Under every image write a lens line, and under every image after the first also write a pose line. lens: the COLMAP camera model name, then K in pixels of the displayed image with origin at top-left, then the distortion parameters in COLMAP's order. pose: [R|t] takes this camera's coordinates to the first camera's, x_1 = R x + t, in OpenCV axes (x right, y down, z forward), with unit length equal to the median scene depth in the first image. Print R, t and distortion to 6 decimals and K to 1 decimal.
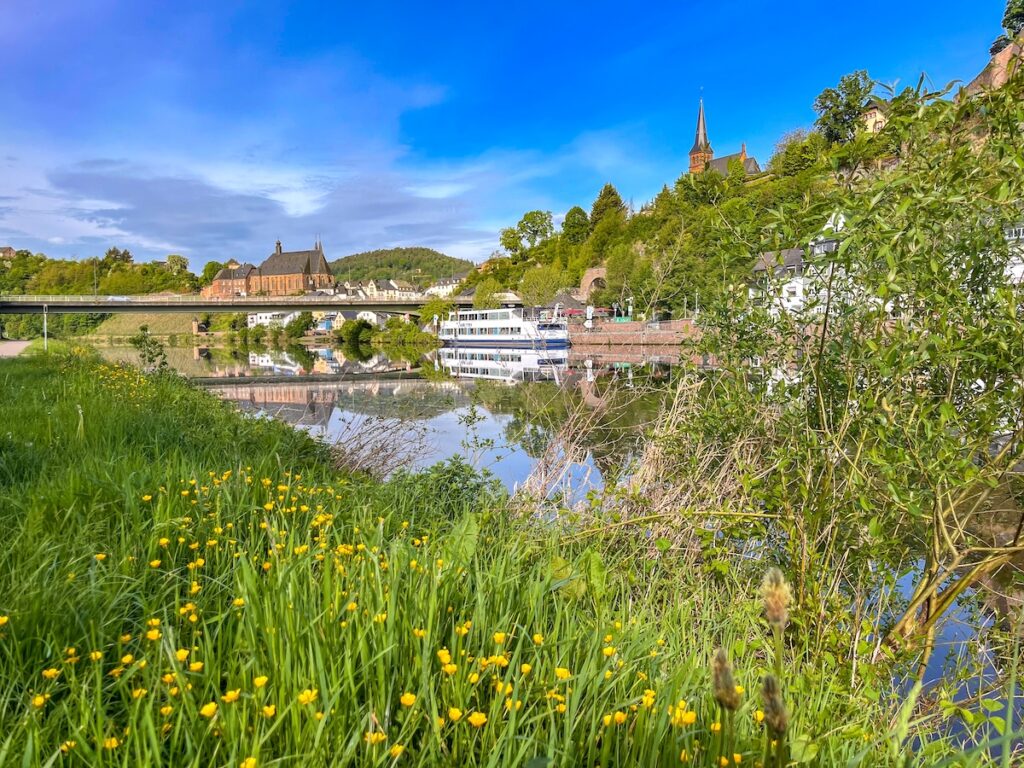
lens RADIAL K [[805.2, 0, 512.0], [0, 805.2, 384.0], [0, 0, 1]] dist [0.005778, 0.004171]
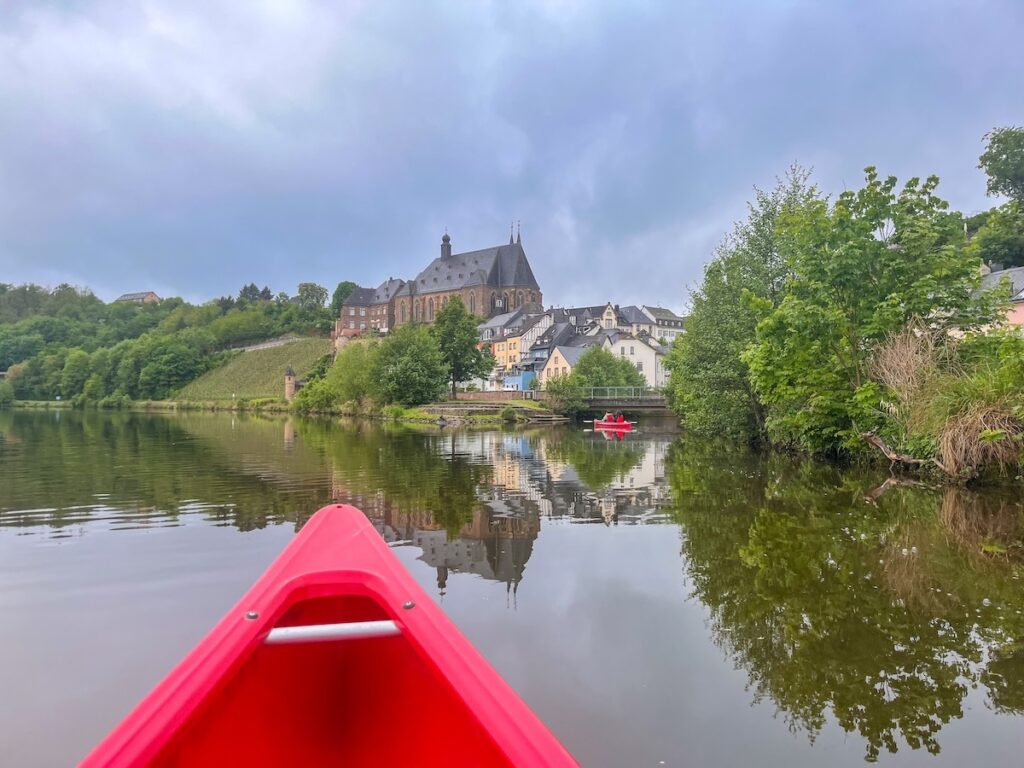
lens RADIAL K [[805.2, 0, 512.0], [0, 805.2, 384.0], [0, 0, 1]] dist [0.005778, 0.004171]
pose [[0.970574, 0.011662, -0.240522, -0.106824], [-0.033480, 0.995661, -0.086824, -0.027590], [0.238465, 0.092322, 0.966753, 0.468004]]
